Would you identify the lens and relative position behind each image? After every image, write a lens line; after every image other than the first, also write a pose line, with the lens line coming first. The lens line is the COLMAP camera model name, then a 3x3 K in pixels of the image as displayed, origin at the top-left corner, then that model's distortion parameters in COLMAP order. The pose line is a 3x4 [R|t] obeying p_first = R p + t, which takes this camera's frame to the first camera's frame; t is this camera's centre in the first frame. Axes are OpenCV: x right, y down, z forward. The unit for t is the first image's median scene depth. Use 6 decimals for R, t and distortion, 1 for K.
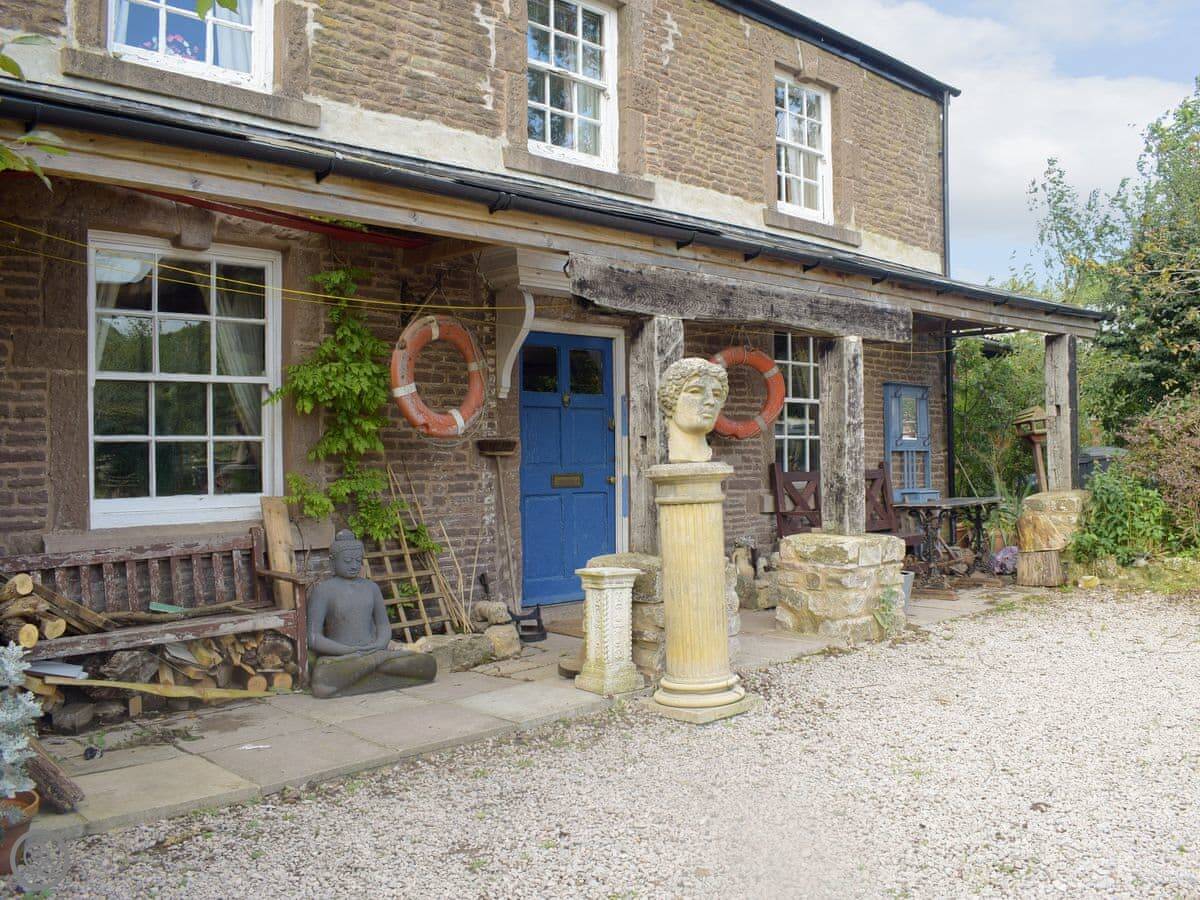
lens RADIAL K [[1066.6, 0, 600.0], [0, 1066.6, 450.0], [0, 0, 1]] dist [-0.093553, 0.019286]
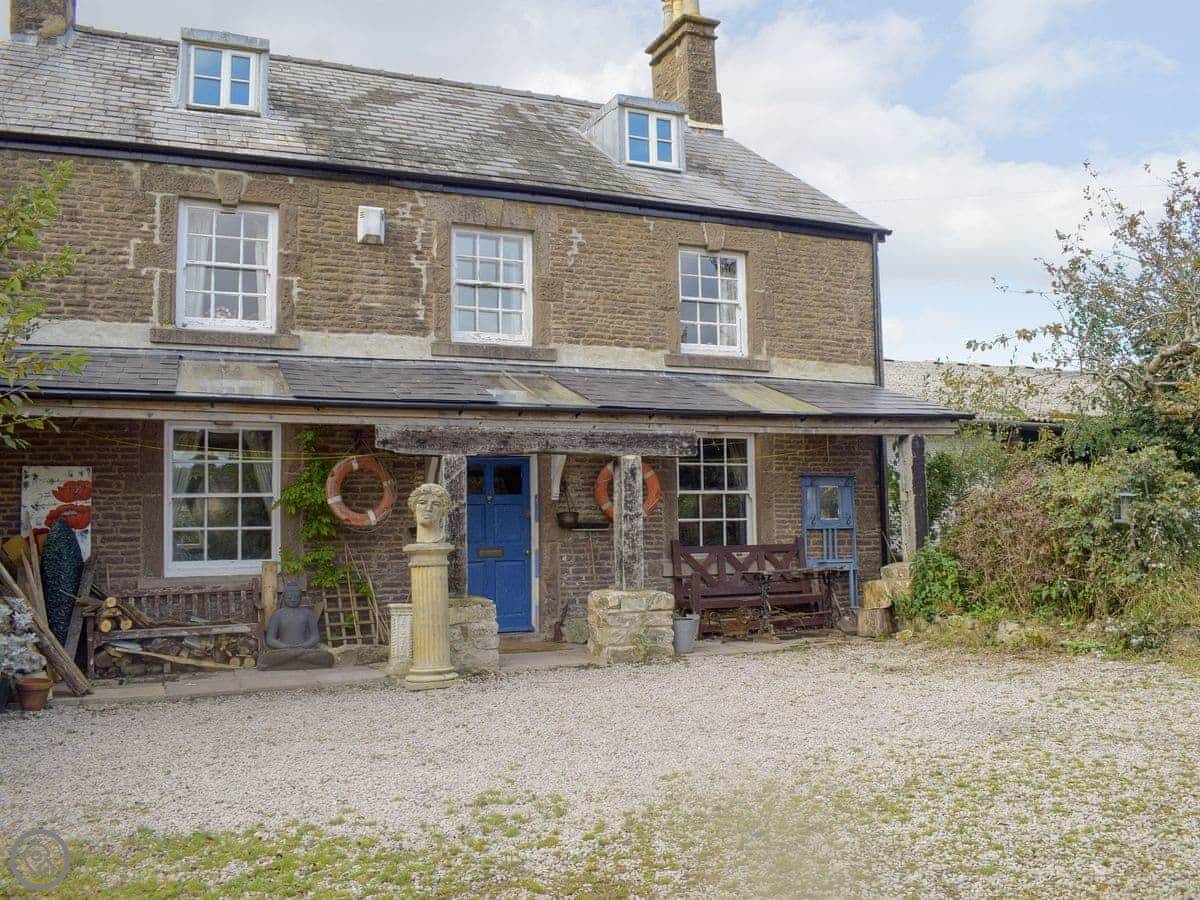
lens RADIAL K [[1066.6, 0, 600.0], [0, 1066.6, 450.0], [0, 0, 1]] dist [-0.093553, 0.019286]
pose [[0.936215, -0.031226, -0.350038, 0.731448], [0.008613, 0.997784, -0.065972, -0.017633], [0.351322, 0.058749, 0.934410, -0.411078]]
